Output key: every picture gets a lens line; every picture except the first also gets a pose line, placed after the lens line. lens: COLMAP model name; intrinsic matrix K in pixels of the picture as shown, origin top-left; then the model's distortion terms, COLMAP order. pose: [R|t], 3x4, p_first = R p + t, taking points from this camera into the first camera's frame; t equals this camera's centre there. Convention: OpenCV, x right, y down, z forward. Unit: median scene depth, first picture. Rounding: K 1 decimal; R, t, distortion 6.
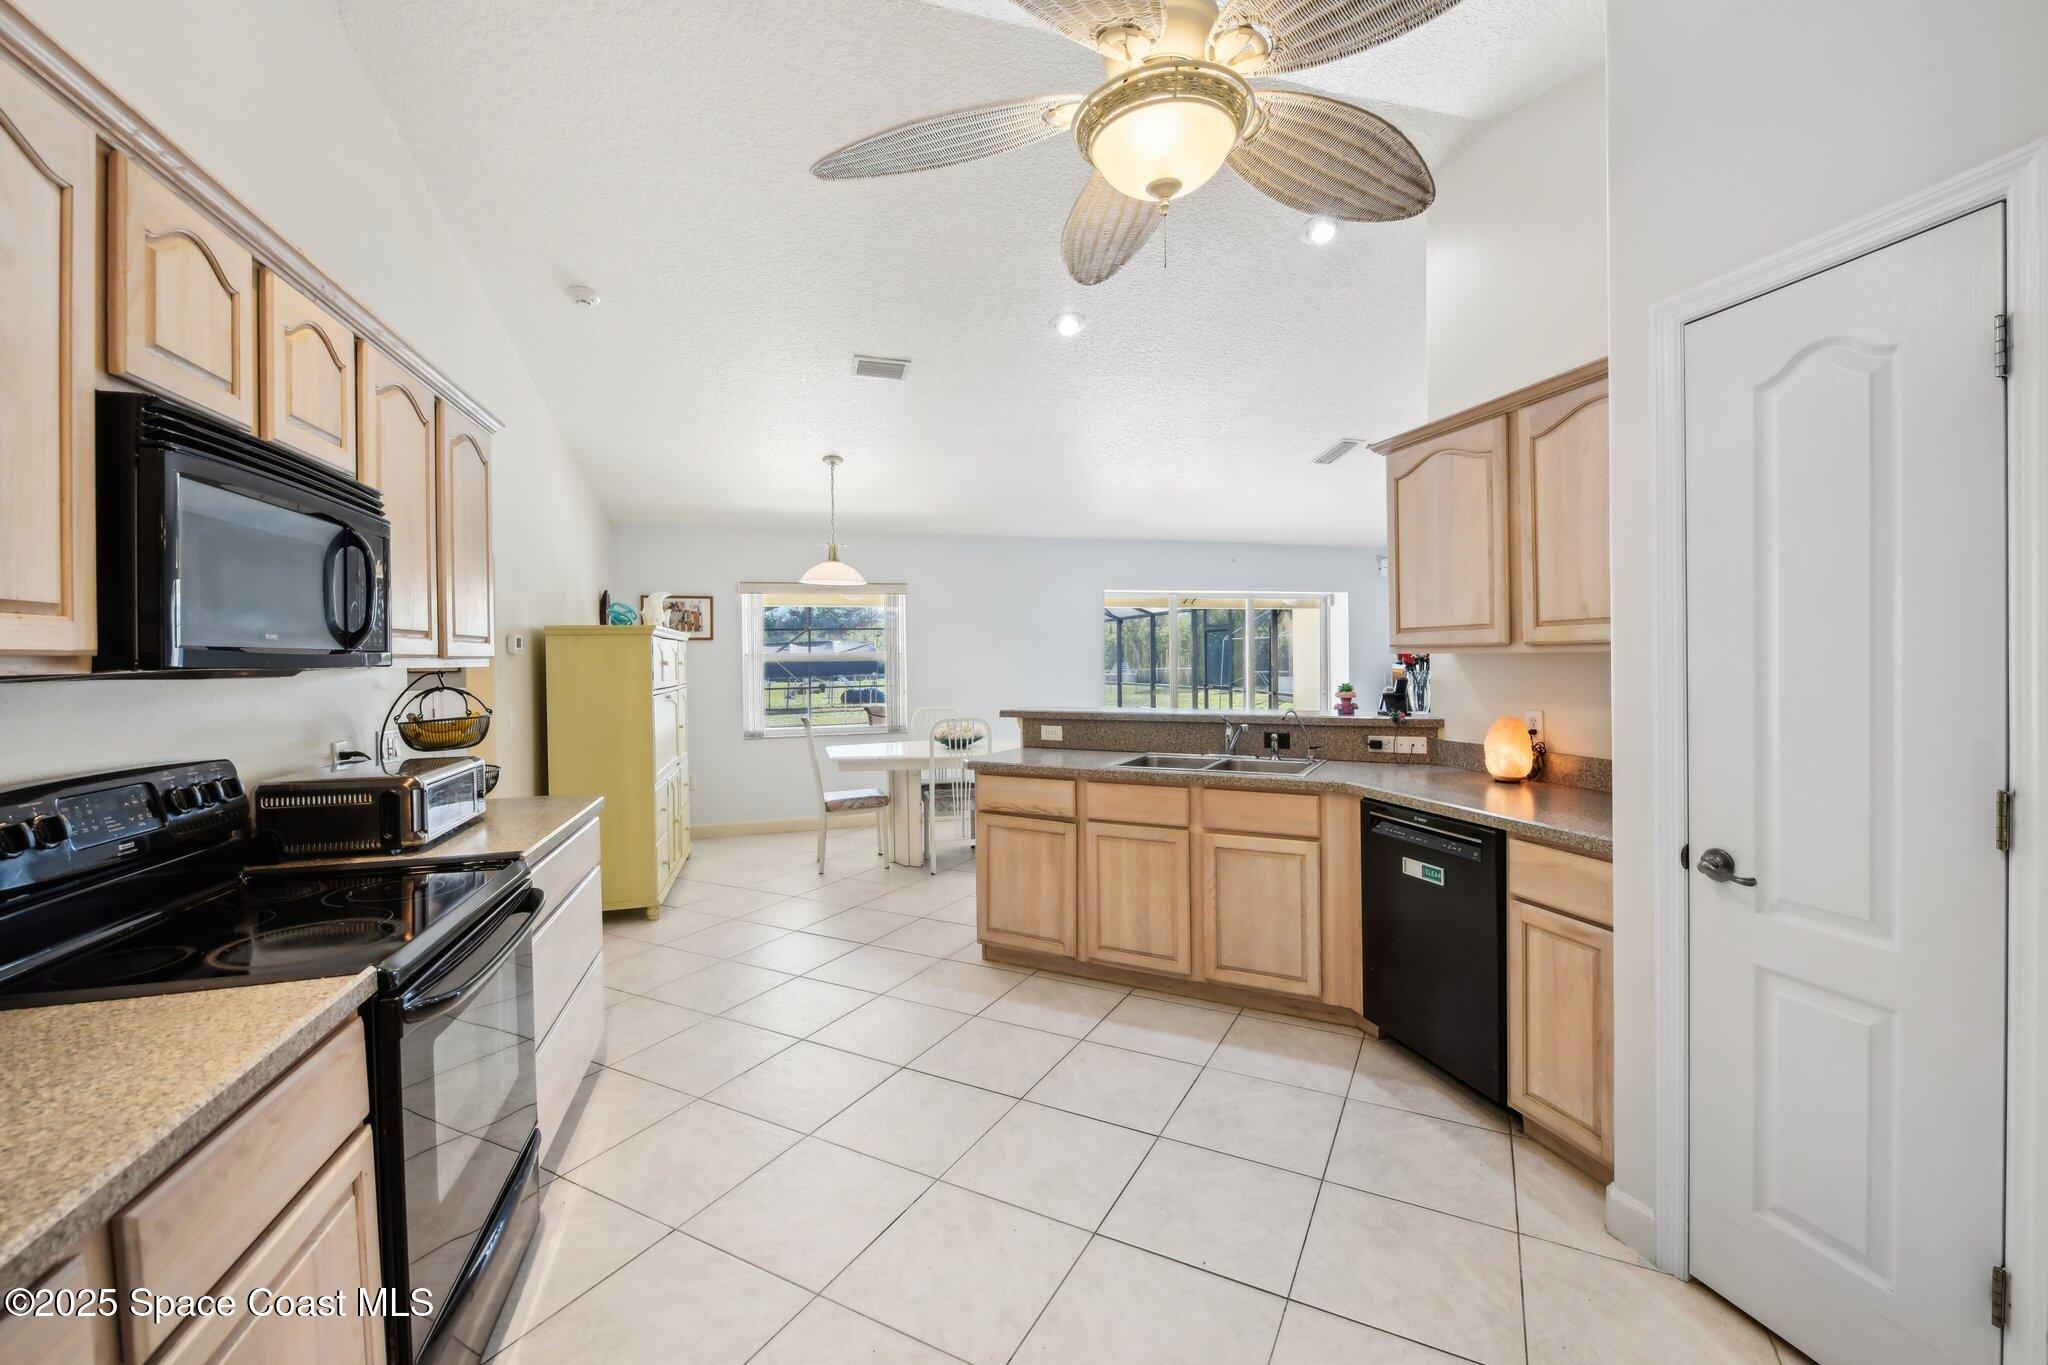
lens RADIAL K [[830.1, 0, 1057.4], [0, 830.1, 663.5], [0, 0, 1]] dist [-0.000555, -0.011394]
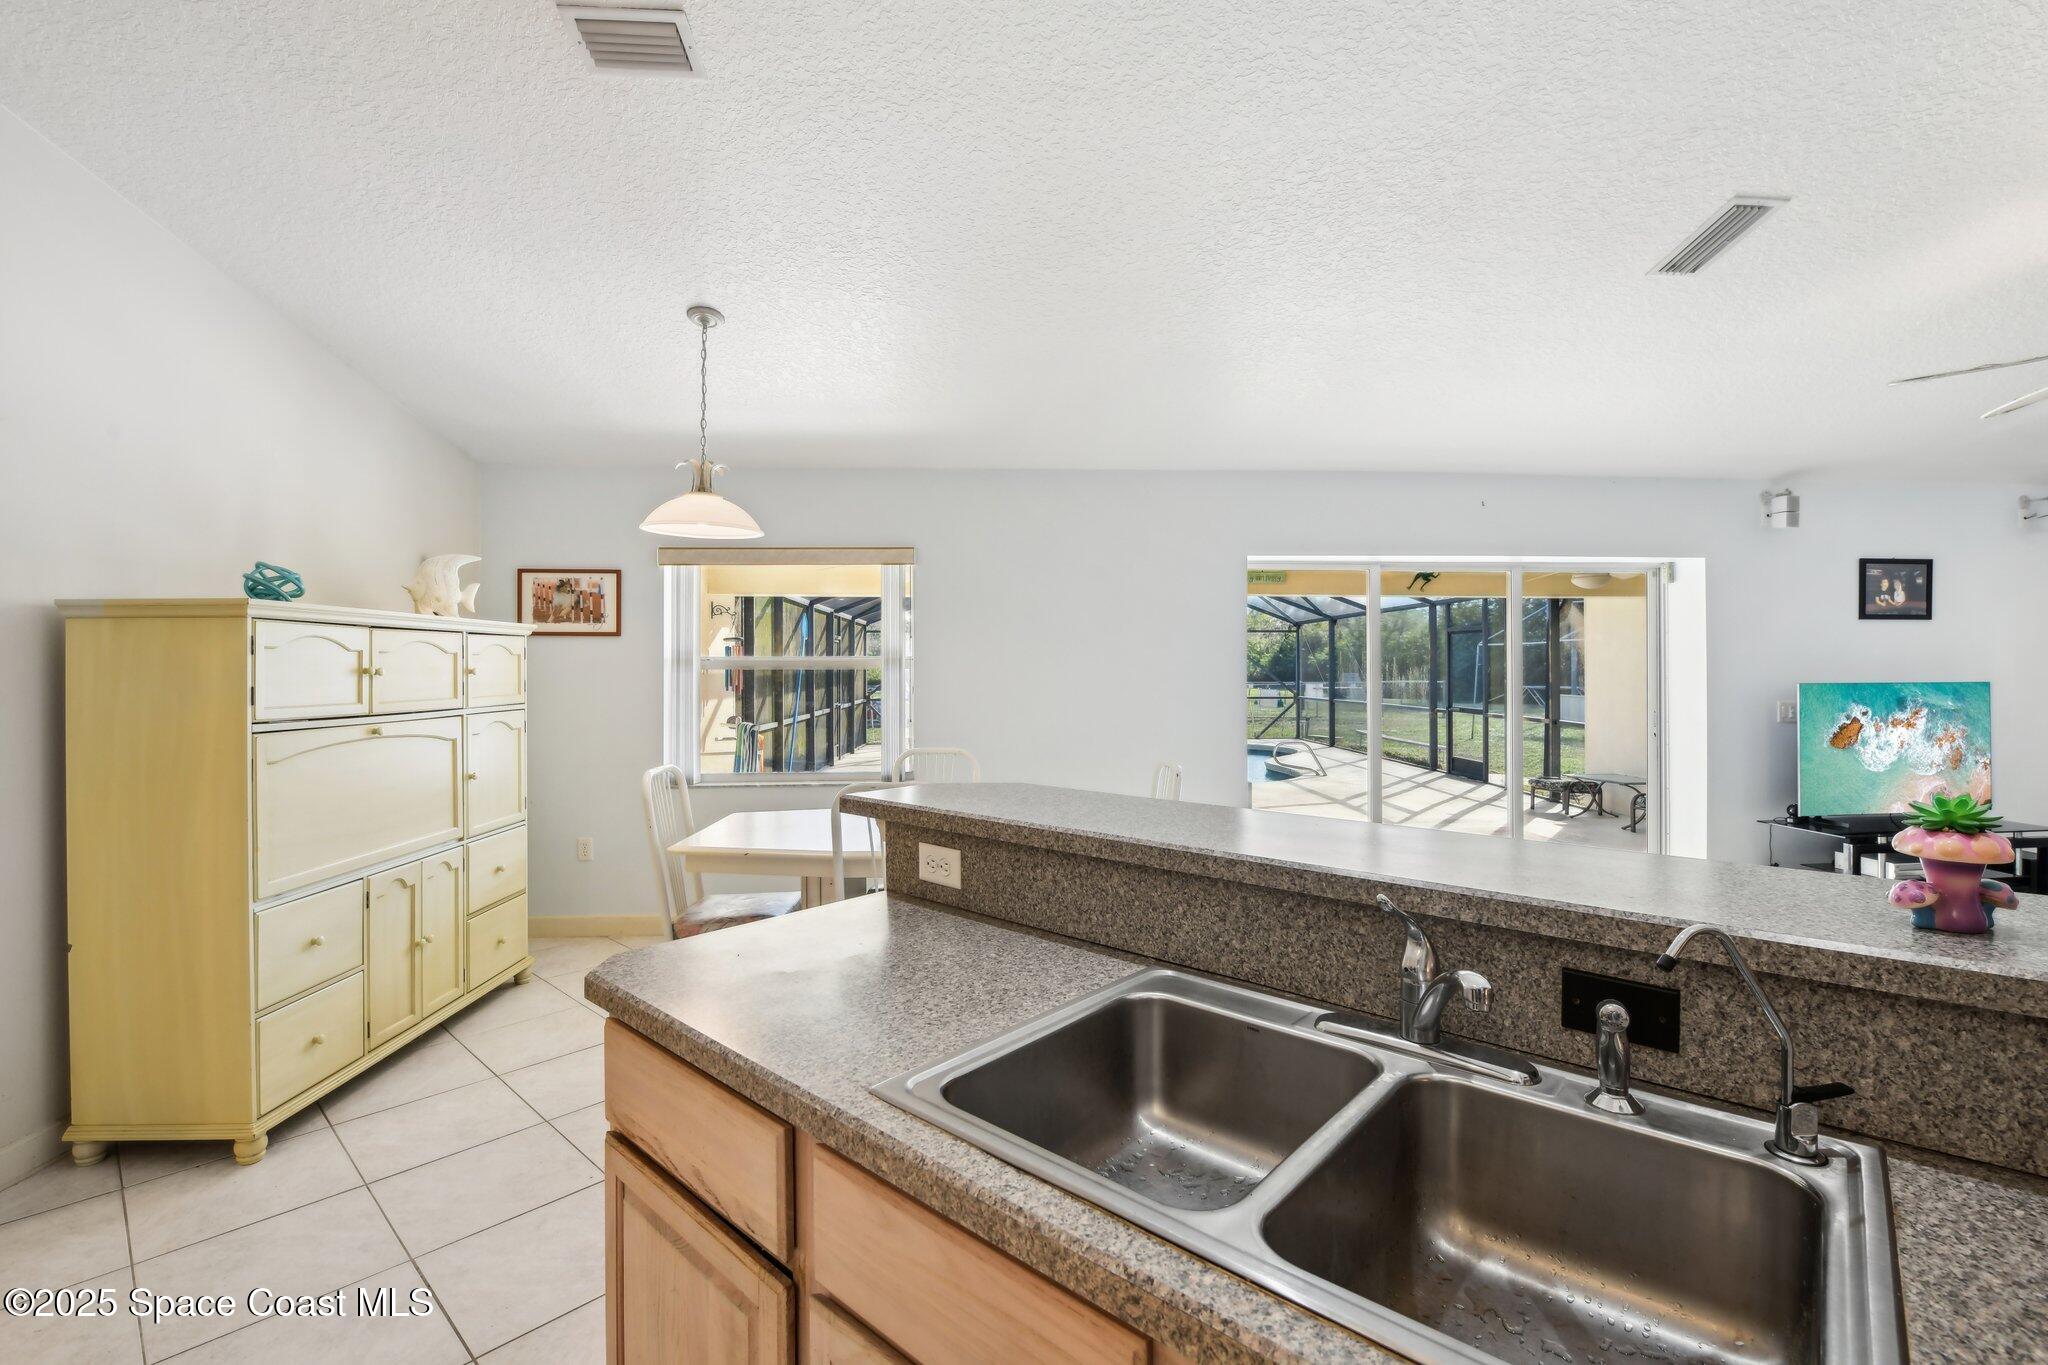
lens RADIAL K [[888.0, 0, 1054.8], [0, 888.0, 660.7], [0, 0, 1]] dist [0.000069, -0.008660]
pose [[0.968358, 0.008670, -0.249413, 0.154475], [-0.011858, 0.999866, -0.011284, -0.007612], [0.249282, 0.013884, 0.968331, 0.647625]]
